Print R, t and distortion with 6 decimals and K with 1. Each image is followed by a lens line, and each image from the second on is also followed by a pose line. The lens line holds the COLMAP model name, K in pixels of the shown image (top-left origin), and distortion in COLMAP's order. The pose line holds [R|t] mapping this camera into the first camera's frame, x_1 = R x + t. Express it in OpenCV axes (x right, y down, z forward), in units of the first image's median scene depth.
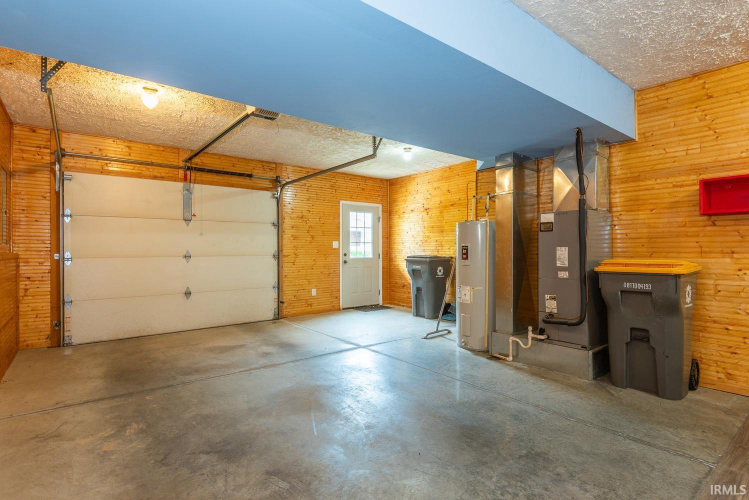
lens RADIAL K [[373.1, 0, 375.2], [0, 373.1, 249.1], [0, 0, 1]] dist [0.002026, -0.000148]
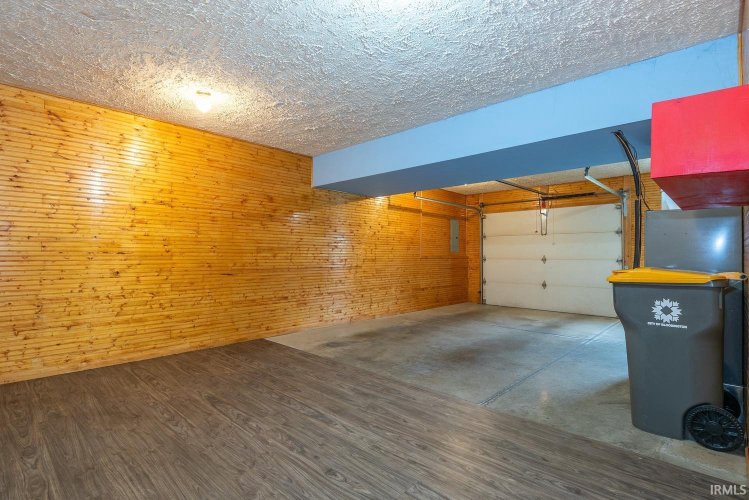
lens RADIAL K [[373.1, 0, 375.7], [0, 373.1, 251.7], [0, 0, 1]] dist [0.002026, -0.000148]
pose [[0.138075, -0.006998, -0.990397, 1.003465], [-0.004129, 0.999962, -0.007641, 0.003390], [0.990413, 0.005144, 0.138041, 0.178647]]
